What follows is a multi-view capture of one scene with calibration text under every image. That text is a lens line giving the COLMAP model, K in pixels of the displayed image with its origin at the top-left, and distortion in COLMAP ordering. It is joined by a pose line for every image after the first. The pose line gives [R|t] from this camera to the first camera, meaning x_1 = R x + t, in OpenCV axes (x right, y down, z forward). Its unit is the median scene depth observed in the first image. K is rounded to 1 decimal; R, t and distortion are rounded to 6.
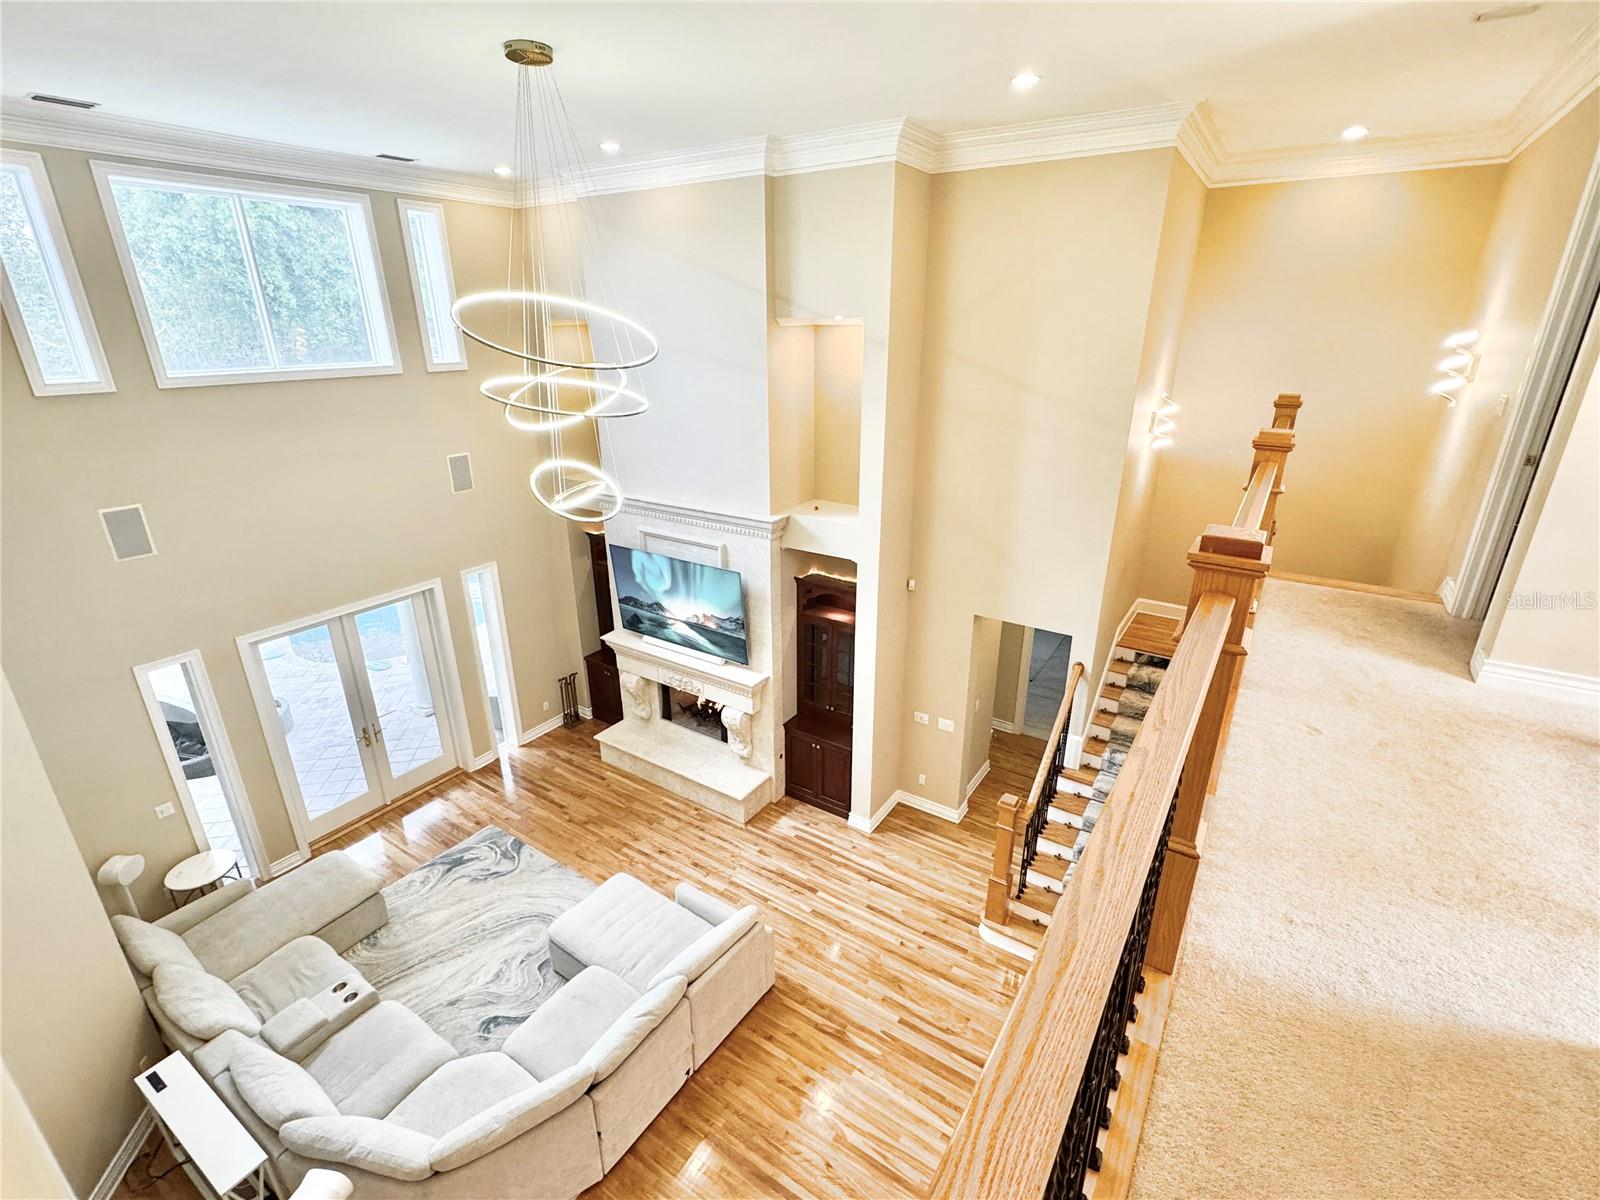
lens RADIAL K [[738.7, 0, 801.6], [0, 738.7, 599.0], [0, 0, 1]] dist [0.002219, 0.001060]
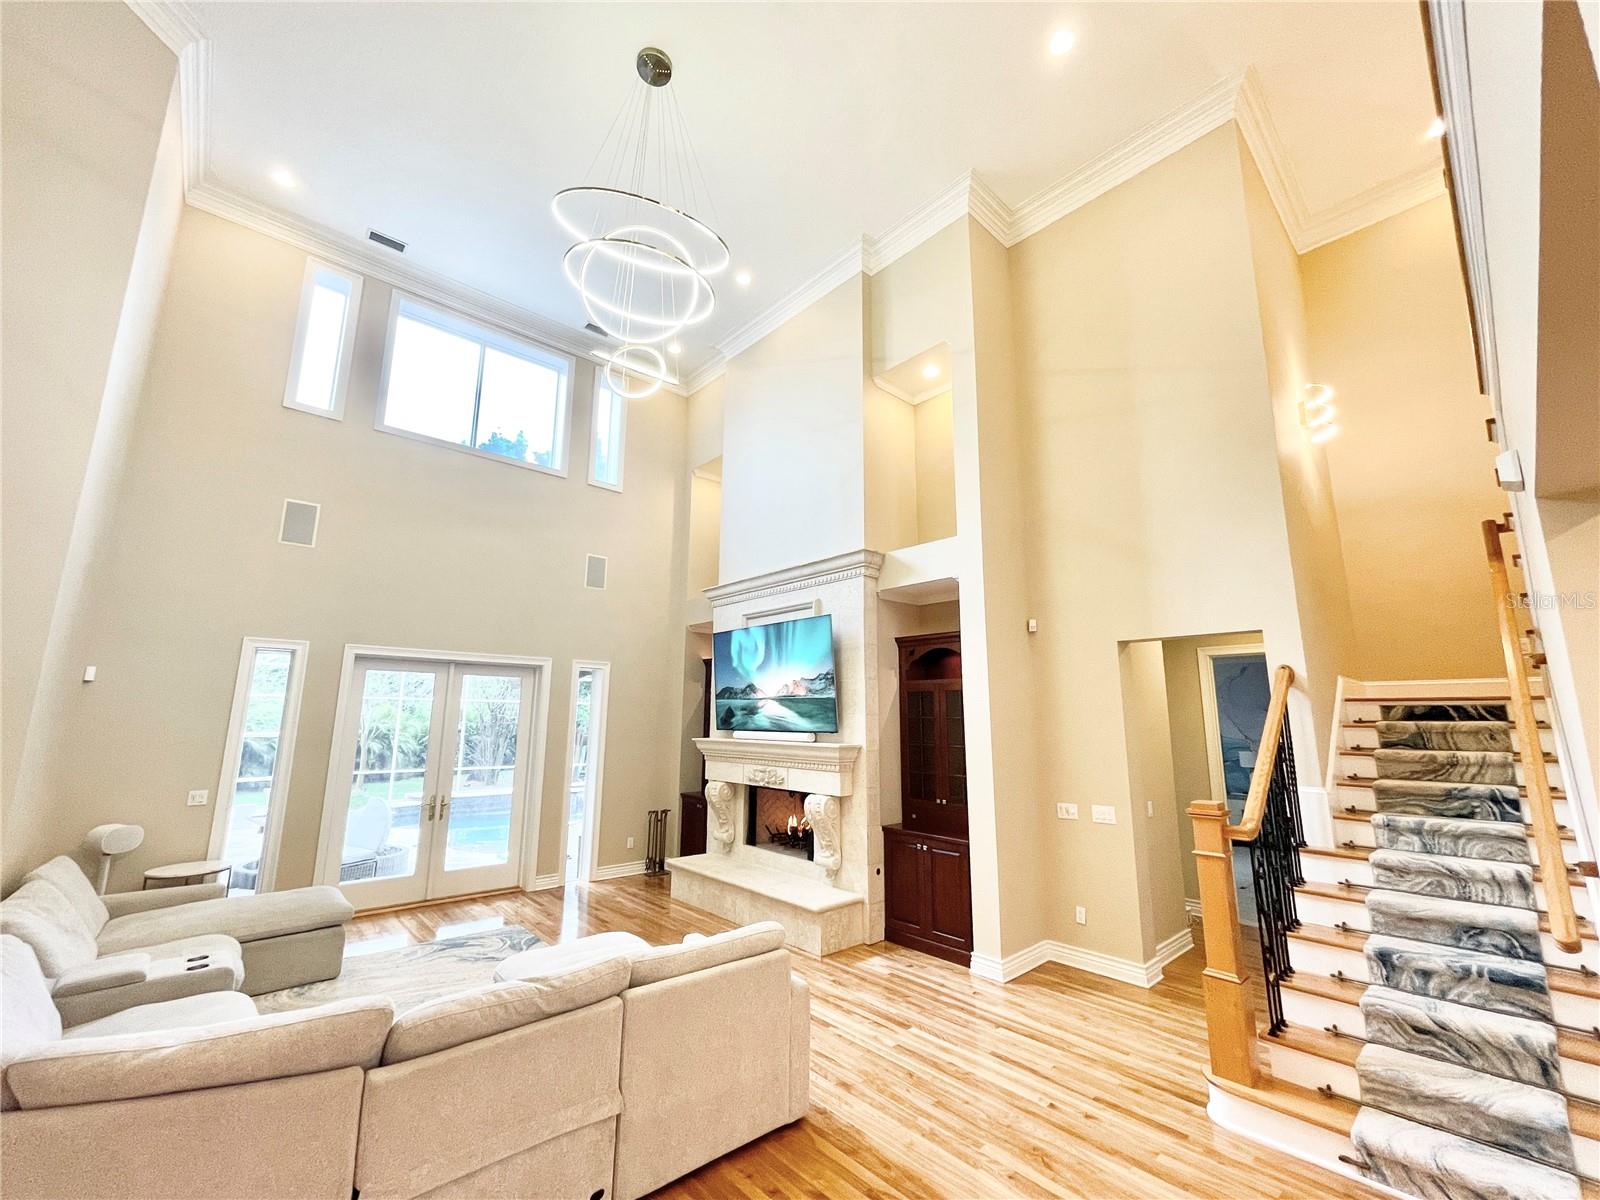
lens RADIAL K [[646.2, 0, 797.2], [0, 646.2, 600.5], [0, 0, 1]] dist [0.001735, 0.000083]
pose [[0.967646, -0.037403, -0.249523, 0.072640], [-0.098593, 0.854269, -0.510395, 0.343684], [0.232250, 0.518483, 0.822943, 0.308091]]
